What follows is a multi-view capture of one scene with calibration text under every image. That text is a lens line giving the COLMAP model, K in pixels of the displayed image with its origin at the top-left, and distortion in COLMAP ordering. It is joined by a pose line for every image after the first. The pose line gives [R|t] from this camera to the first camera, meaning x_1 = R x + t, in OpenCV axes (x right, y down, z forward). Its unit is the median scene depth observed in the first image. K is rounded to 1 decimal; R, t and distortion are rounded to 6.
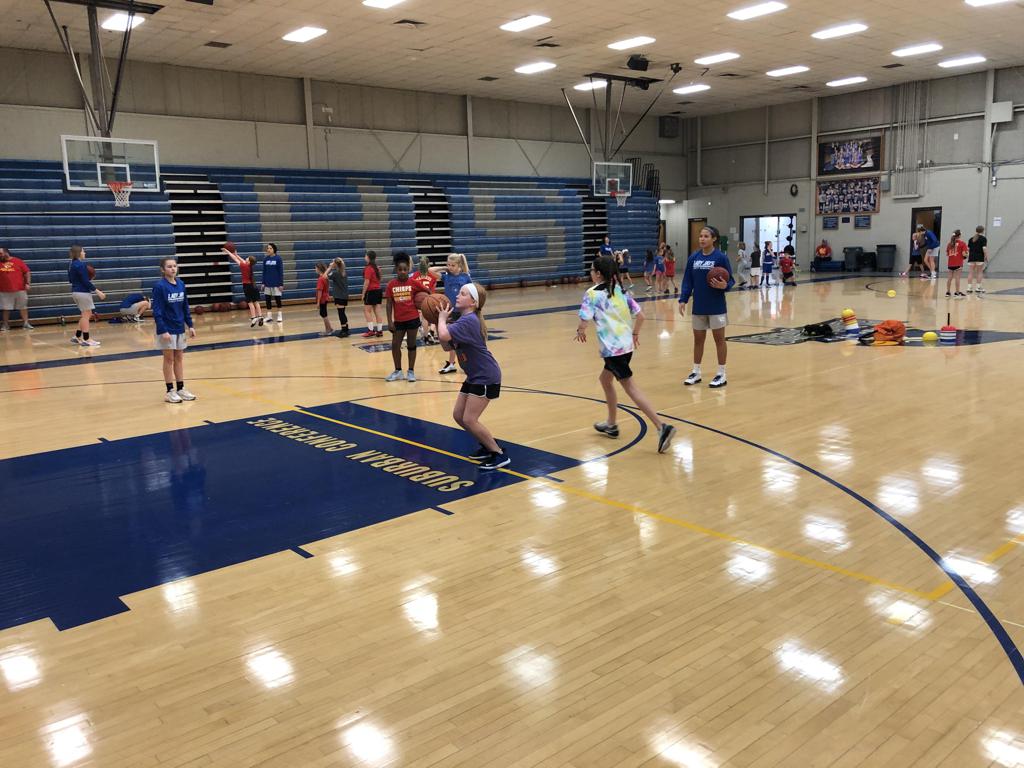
lens RADIAL K [[846.4, 0, 504.3], [0, 846.4, 378.6], [0, 0, 1]] dist [0.012863, 0.016137]
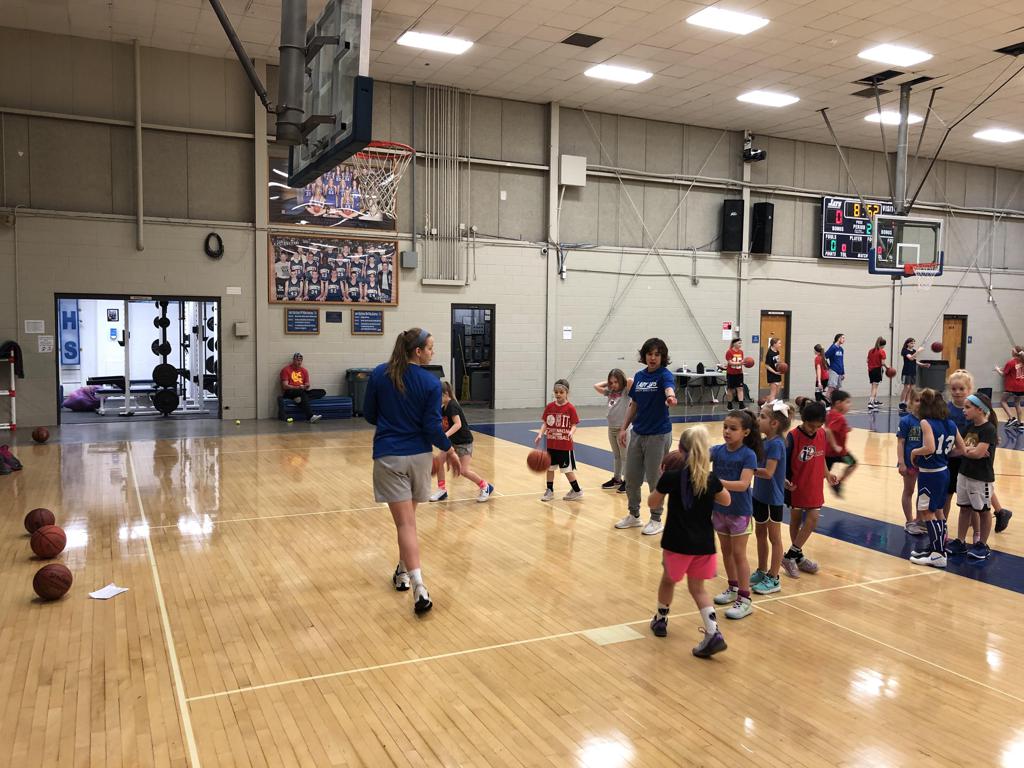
lens RADIAL K [[846.4, 0, 508.4], [0, 846.4, 386.8], [0, 0, 1]] dist [0.012863, 0.016137]
pose [[0.233049, -0.029920, 0.972005, -0.066954], [0.145163, 0.989398, -0.004349, -0.122159], [-0.961569, 0.142113, 0.234922, 0.751346]]
